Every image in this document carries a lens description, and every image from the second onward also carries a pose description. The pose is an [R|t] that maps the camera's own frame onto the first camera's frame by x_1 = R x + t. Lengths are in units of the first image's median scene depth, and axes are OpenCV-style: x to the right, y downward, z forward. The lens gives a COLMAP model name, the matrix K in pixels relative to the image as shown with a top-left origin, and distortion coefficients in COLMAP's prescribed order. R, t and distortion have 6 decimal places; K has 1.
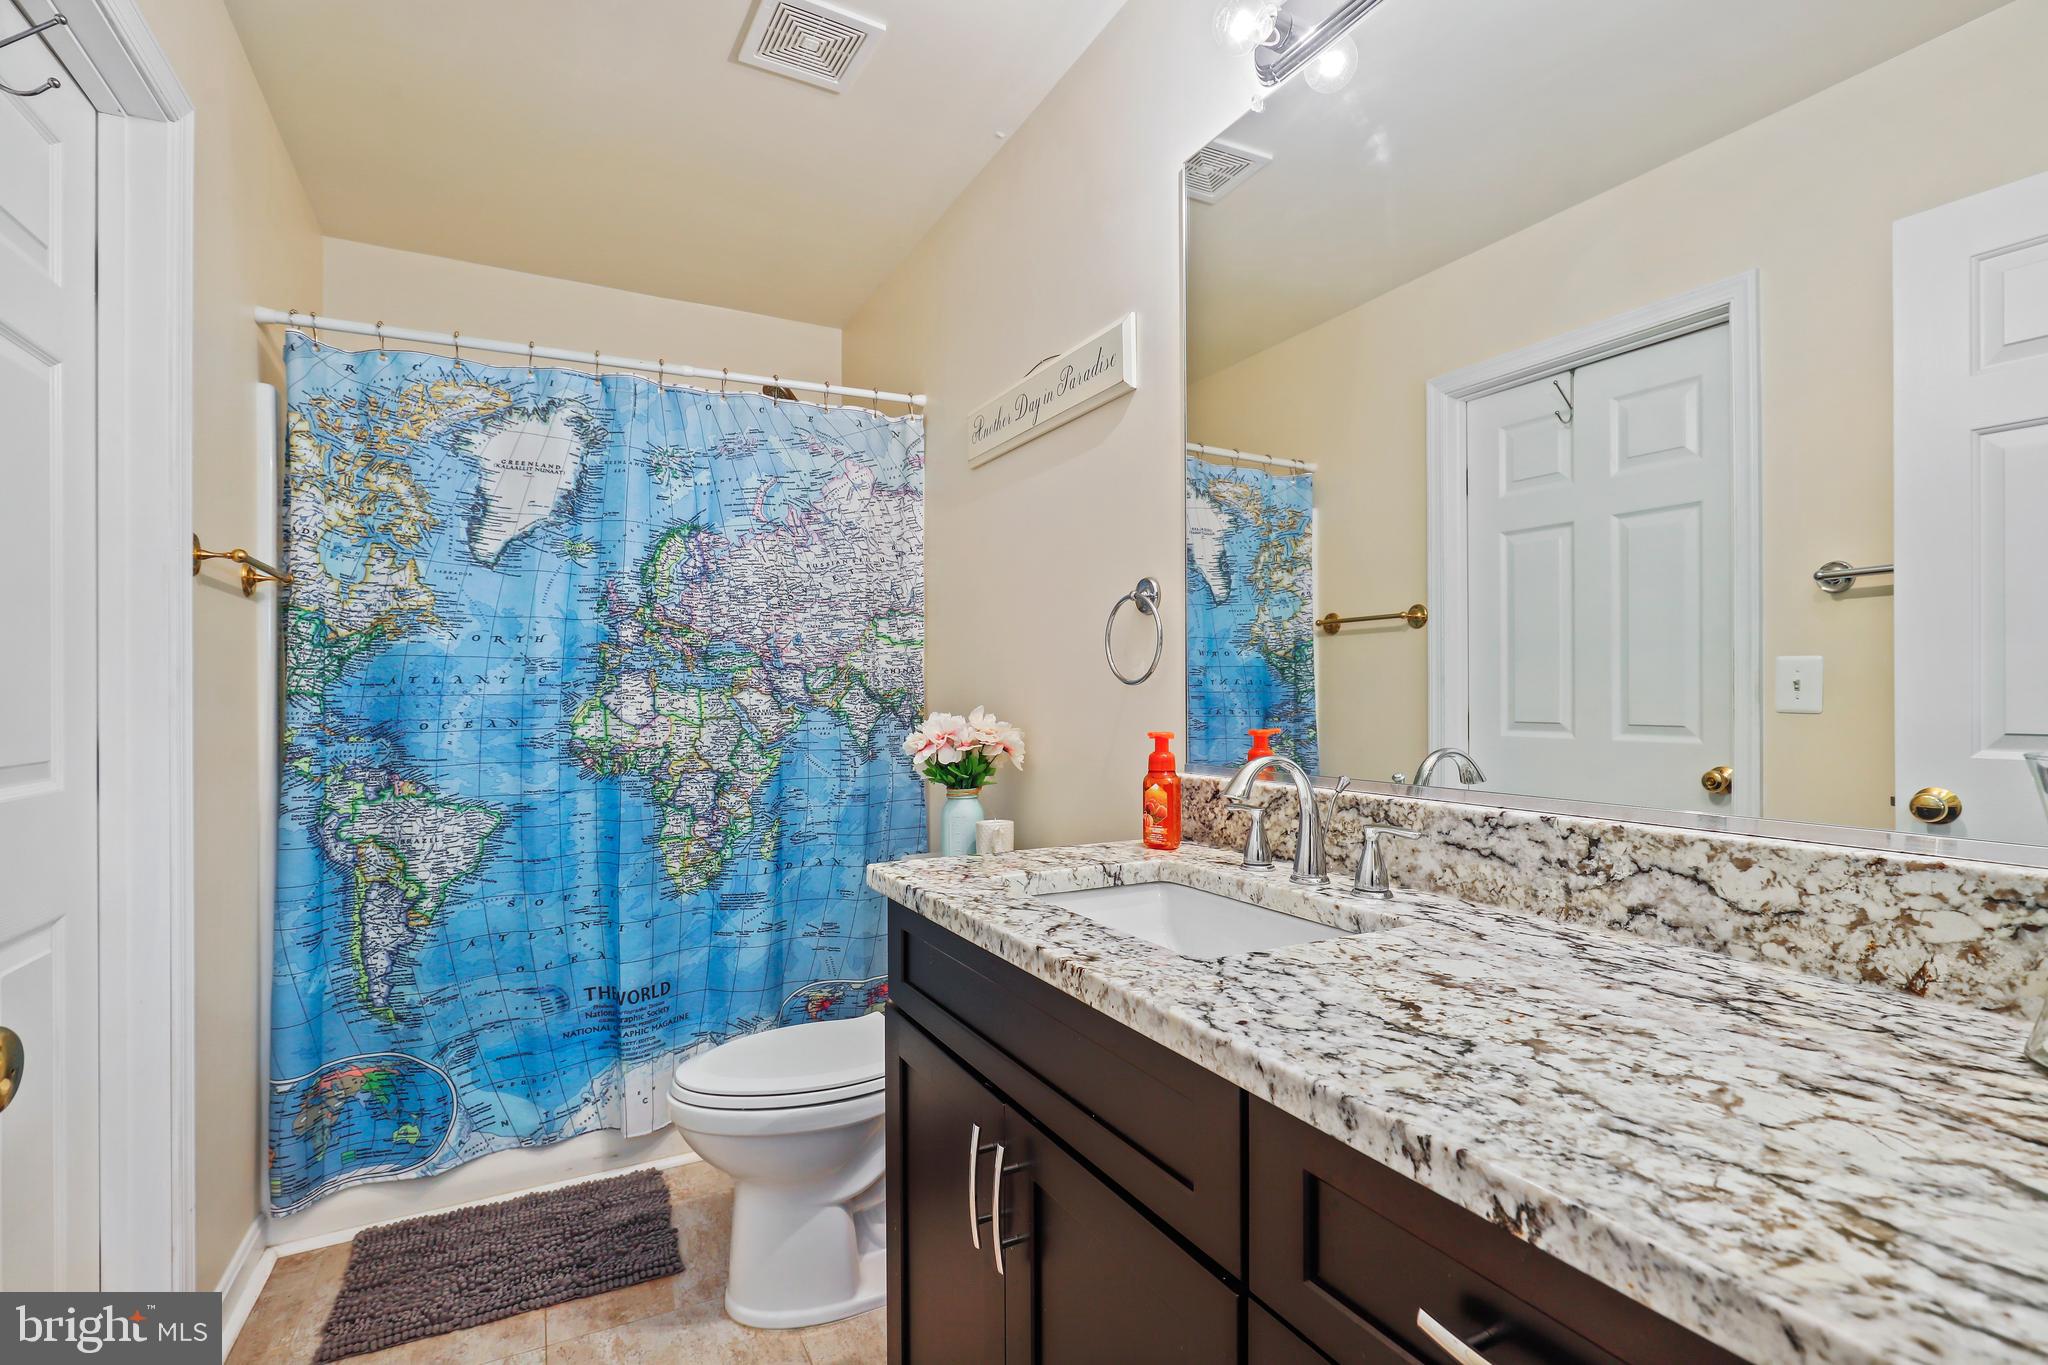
lens RADIAL K [[965.3, 0, 1024.3], [0, 965.3, 690.7], [0, 0, 1]] dist [-0.004580, -0.000684]
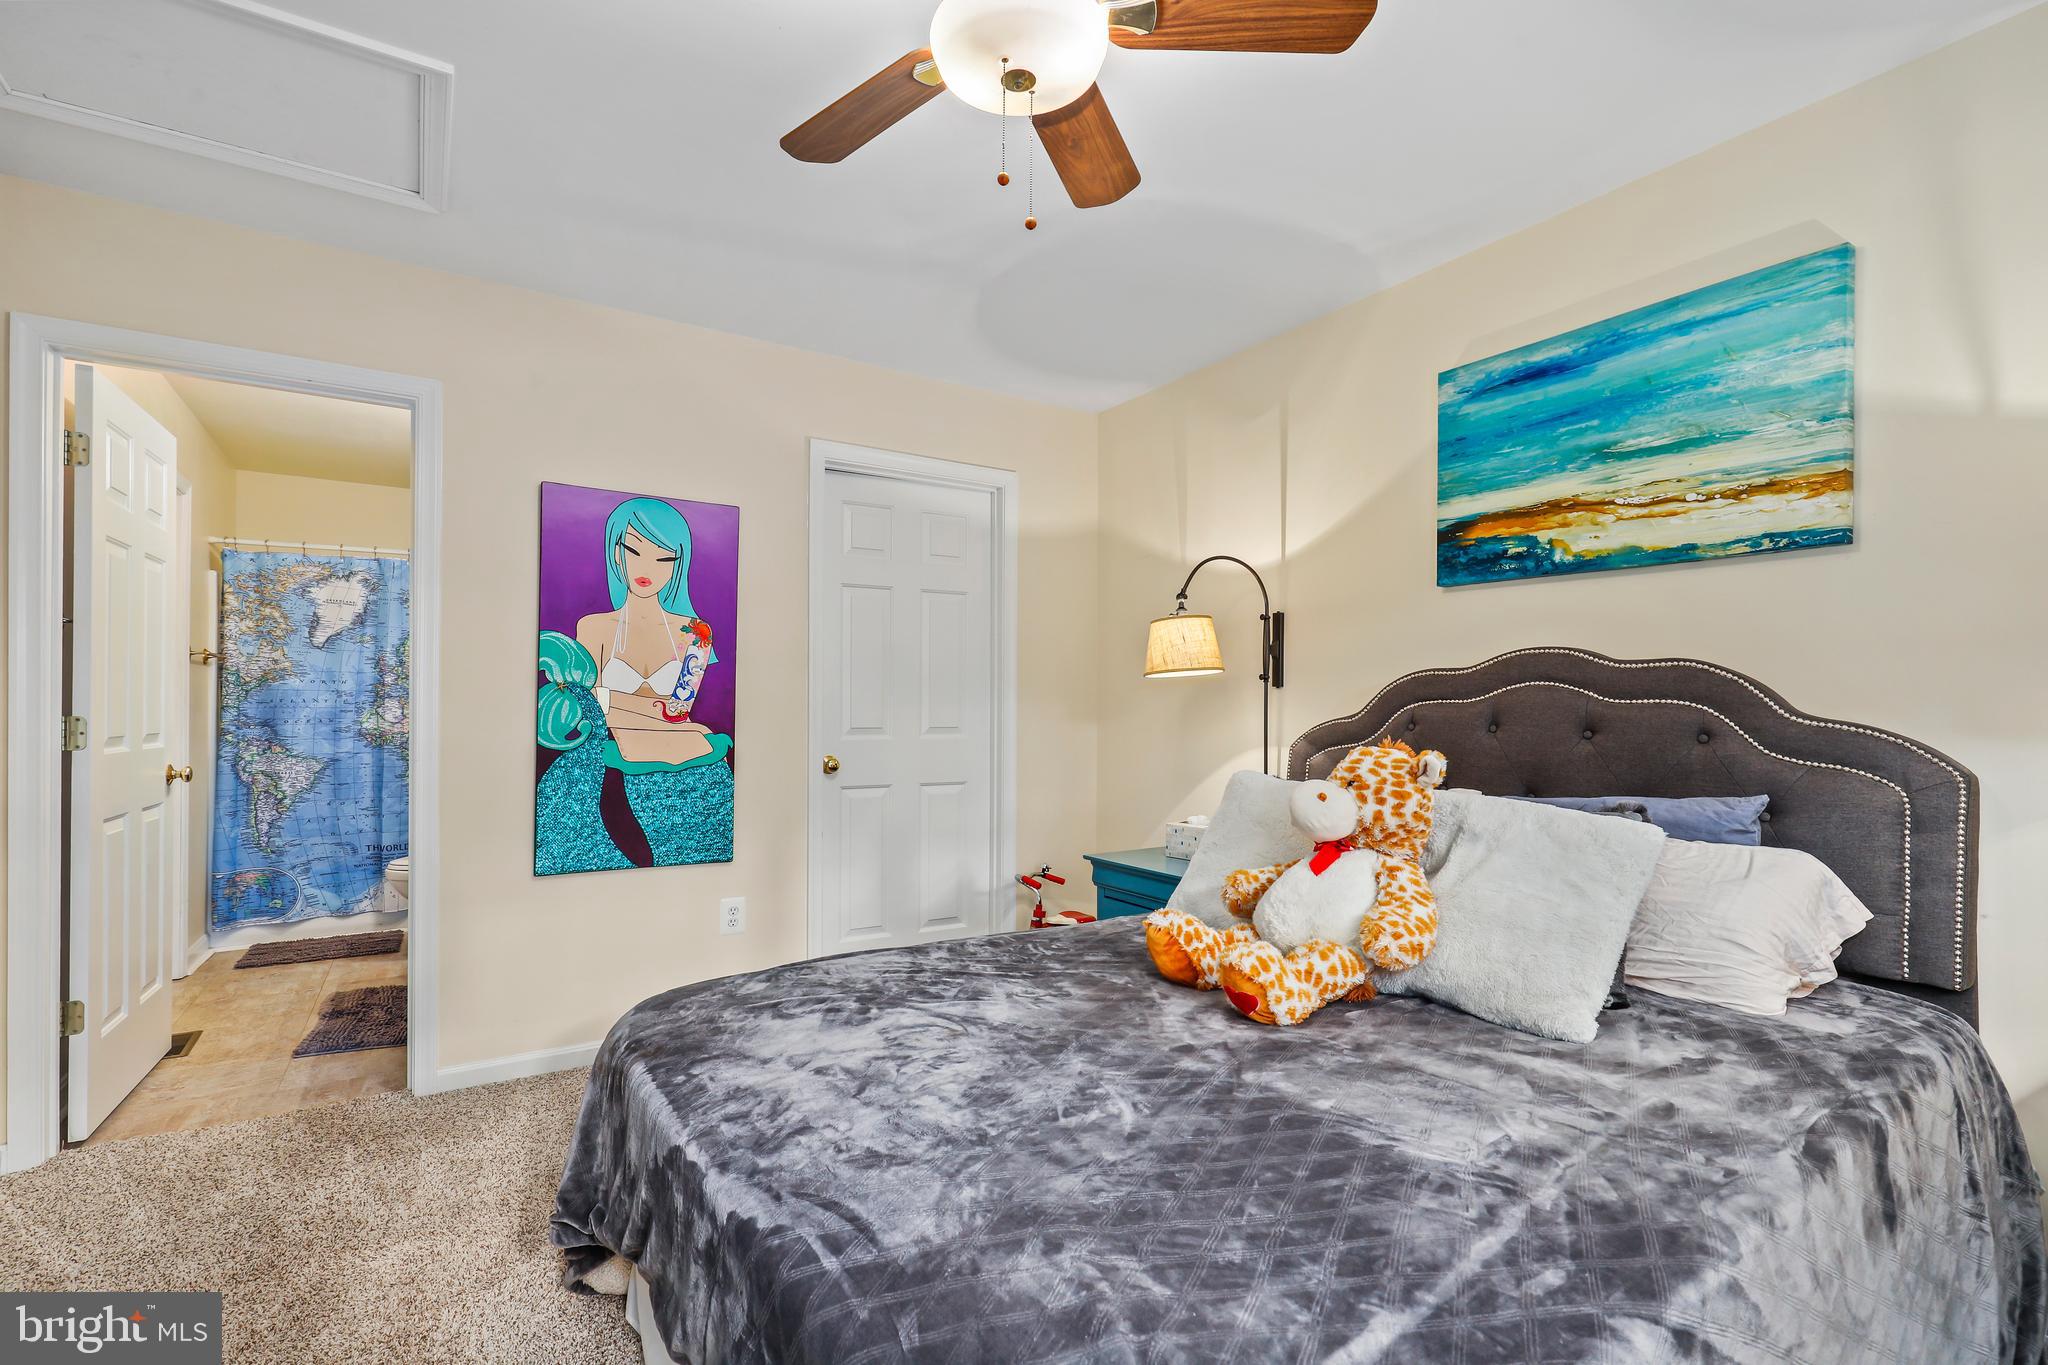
lens RADIAL K [[941.5, 0, 1023.8], [0, 941.5, 702.8], [0, 0, 1]] dist [-0.004029, 0.000168]
pose [[0.997402, 0.009100, 0.071454, 0.900755], [-0.009049, 0.999959, -0.001034, -0.019421], [-0.071460, 0.000385, 0.997443, -1.257399]]
